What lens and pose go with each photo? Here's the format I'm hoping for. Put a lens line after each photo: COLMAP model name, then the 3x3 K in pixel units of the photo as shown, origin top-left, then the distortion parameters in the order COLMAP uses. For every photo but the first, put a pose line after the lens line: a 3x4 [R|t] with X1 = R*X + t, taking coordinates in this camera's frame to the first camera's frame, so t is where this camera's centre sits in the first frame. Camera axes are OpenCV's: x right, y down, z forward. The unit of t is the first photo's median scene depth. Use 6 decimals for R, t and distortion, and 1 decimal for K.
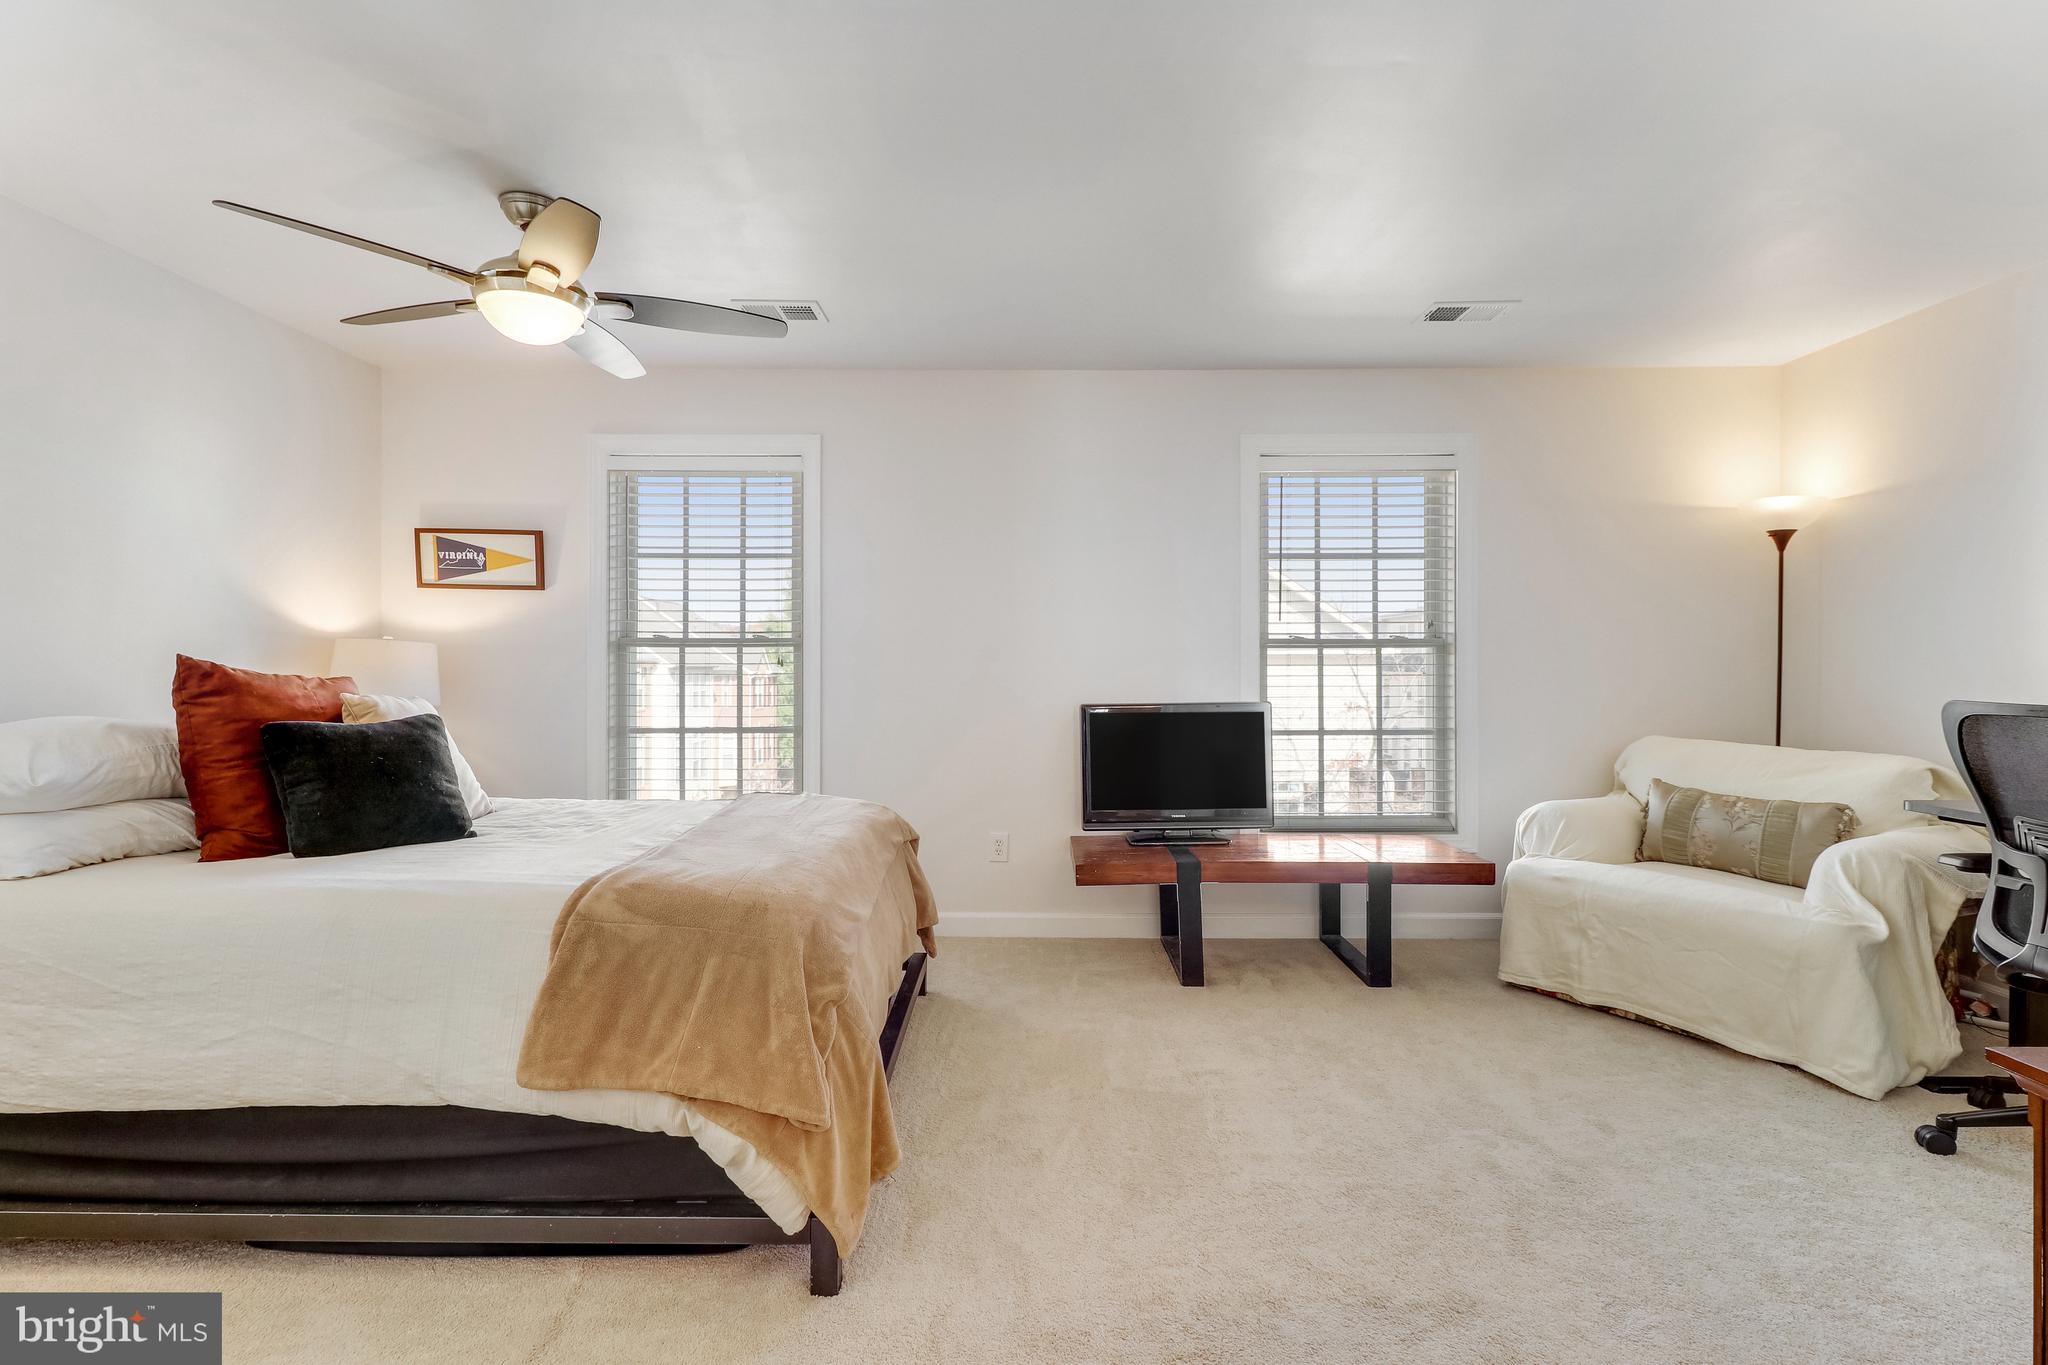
lens RADIAL K [[982.3, 0, 1008.3], [0, 982.3, 666.4], [0, 0, 1]] dist [-0.000990, -0.000291]
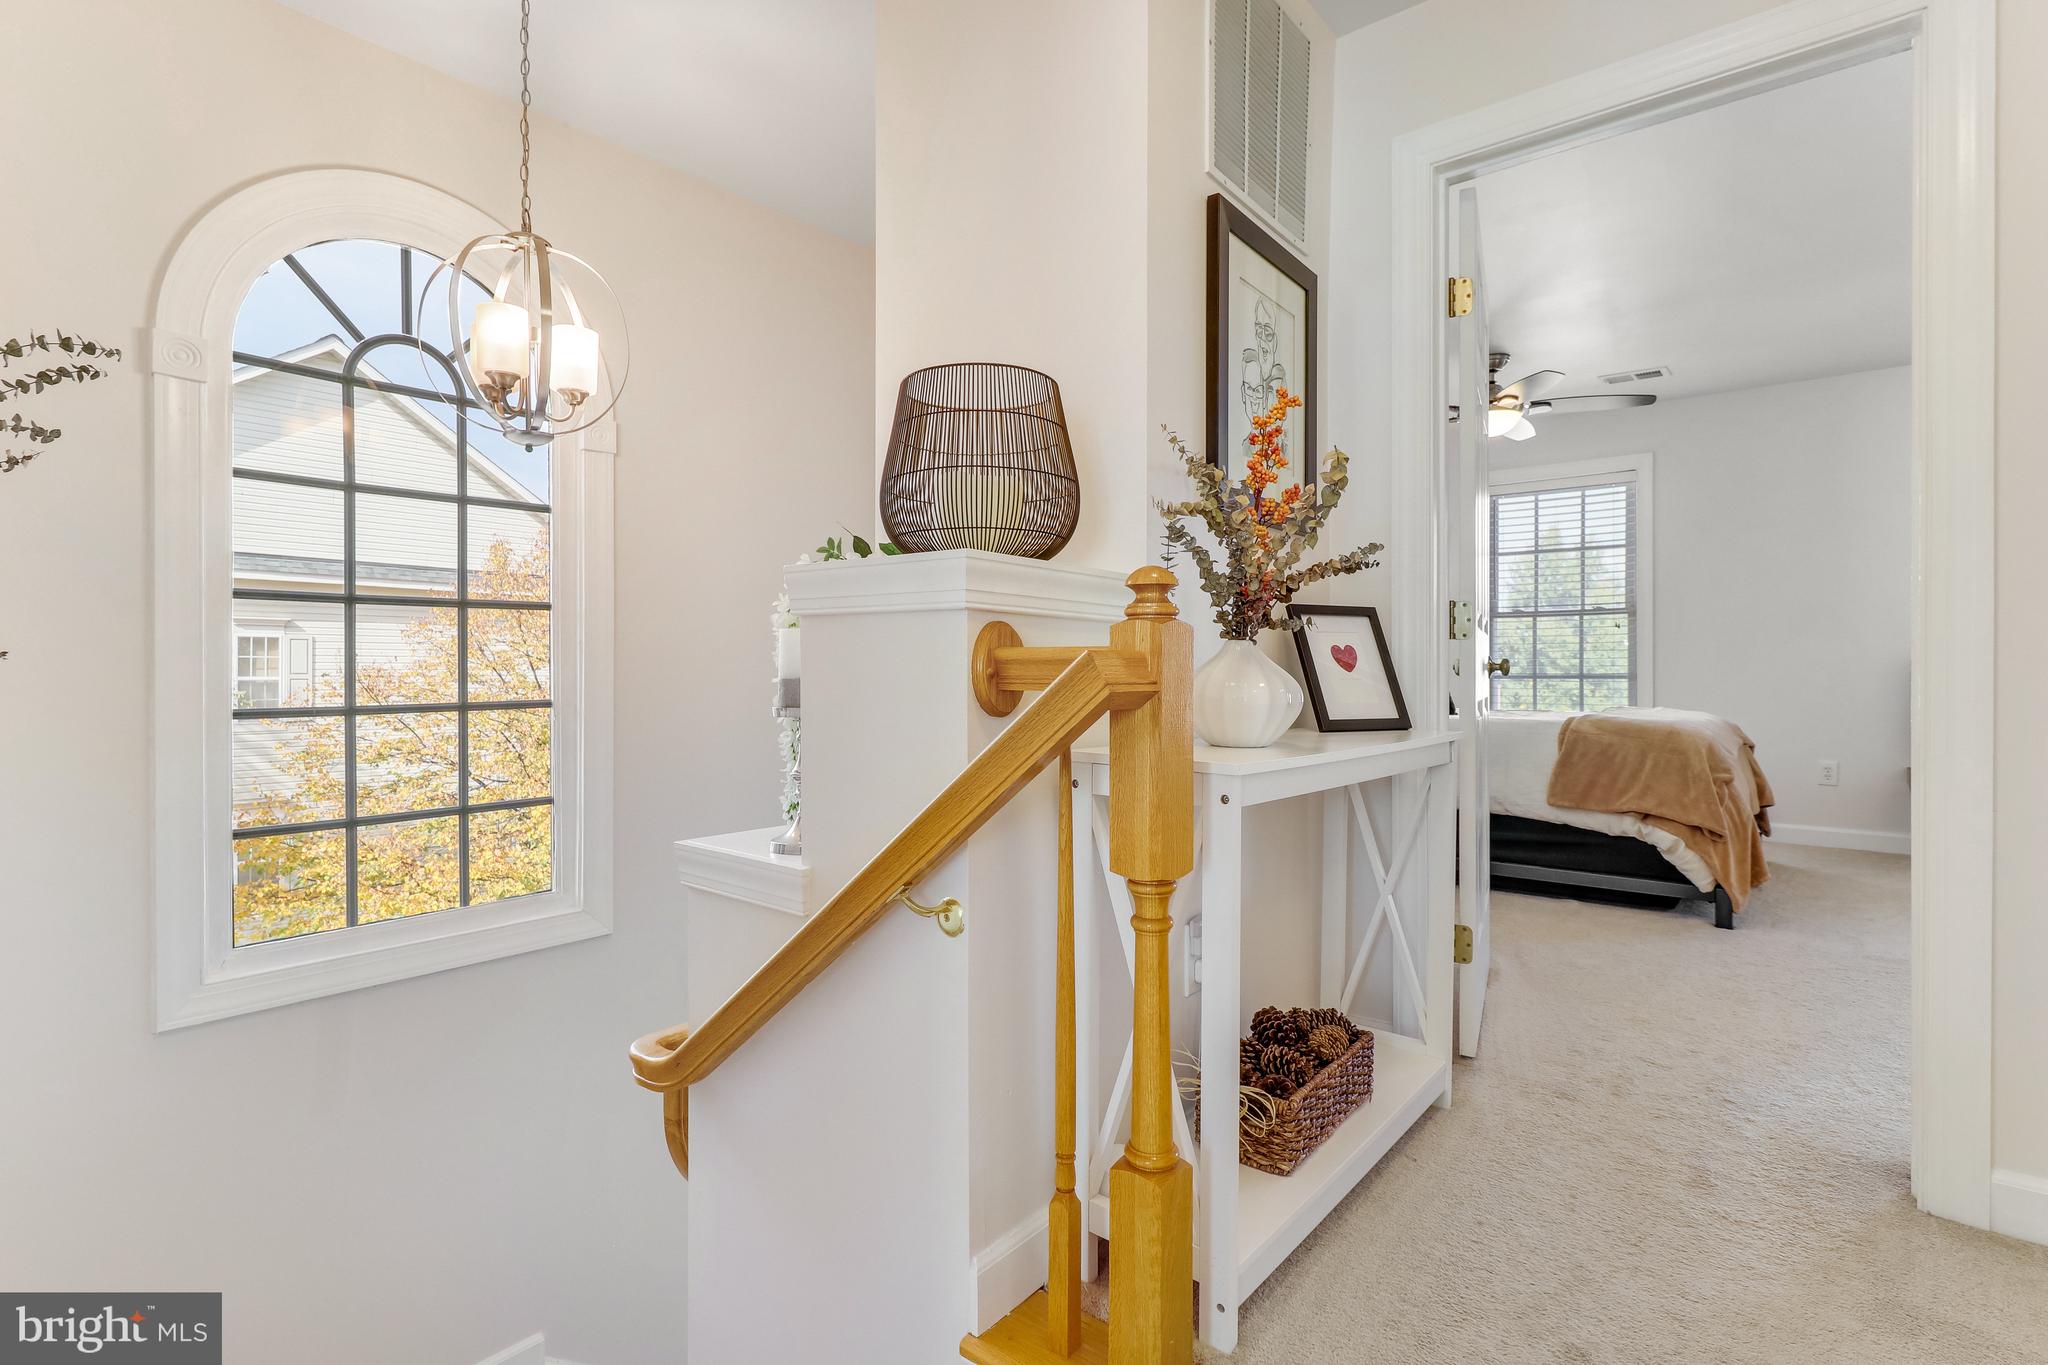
lens RADIAL K [[982.3, 0, 1028.6], [0, 982.3, 667.7], [0, 0, 1]] dist [-0.000990, -0.000291]
pose [[0.778576, -0.003852, -0.627539, -0.020513], [0.003335, 0.999992, -0.002000, 0.066290], [0.627542, -0.000536, 0.778583, -0.682350]]
